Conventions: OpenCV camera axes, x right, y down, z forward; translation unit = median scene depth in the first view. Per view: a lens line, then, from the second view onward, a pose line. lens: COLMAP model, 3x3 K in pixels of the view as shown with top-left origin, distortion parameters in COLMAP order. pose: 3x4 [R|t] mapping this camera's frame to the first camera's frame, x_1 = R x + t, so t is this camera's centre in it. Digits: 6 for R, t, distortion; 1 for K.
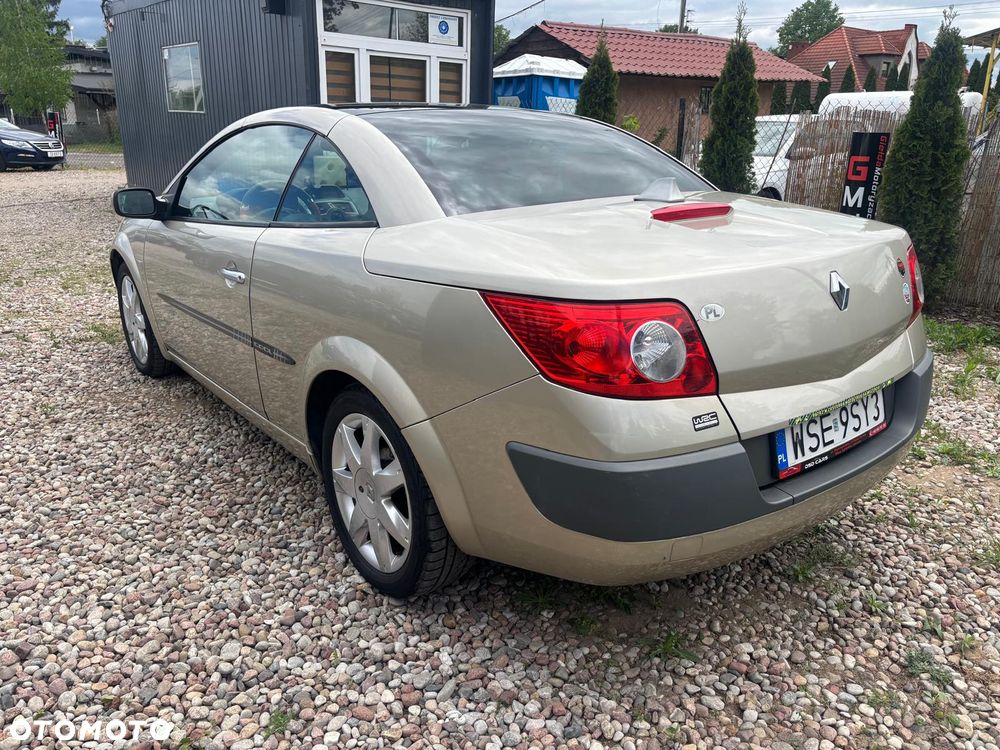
lens RADIAL K [[759.4, 0, 510.0], [0, 759.4, 369.3], [0, 0, 1]] dist [0.061304, -0.060220]
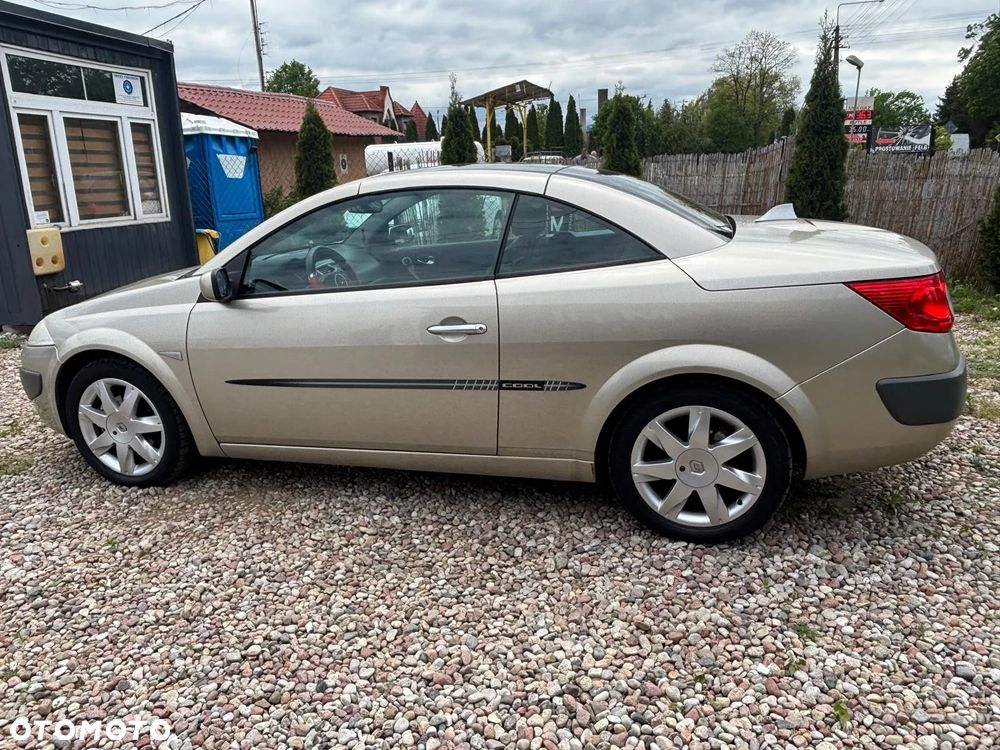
lens RADIAL K [[713.0, 0, 500.5], [0, 713.0, 373.6], [0, 0, 1]] dist [0.020111, -0.021732]
pose [[0.812997, -0.205581, 0.544768, -0.268991], [0.225218, 0.973803, 0.031379, -0.025029], [-0.536947, 0.097180, 0.838000, 0.044959]]
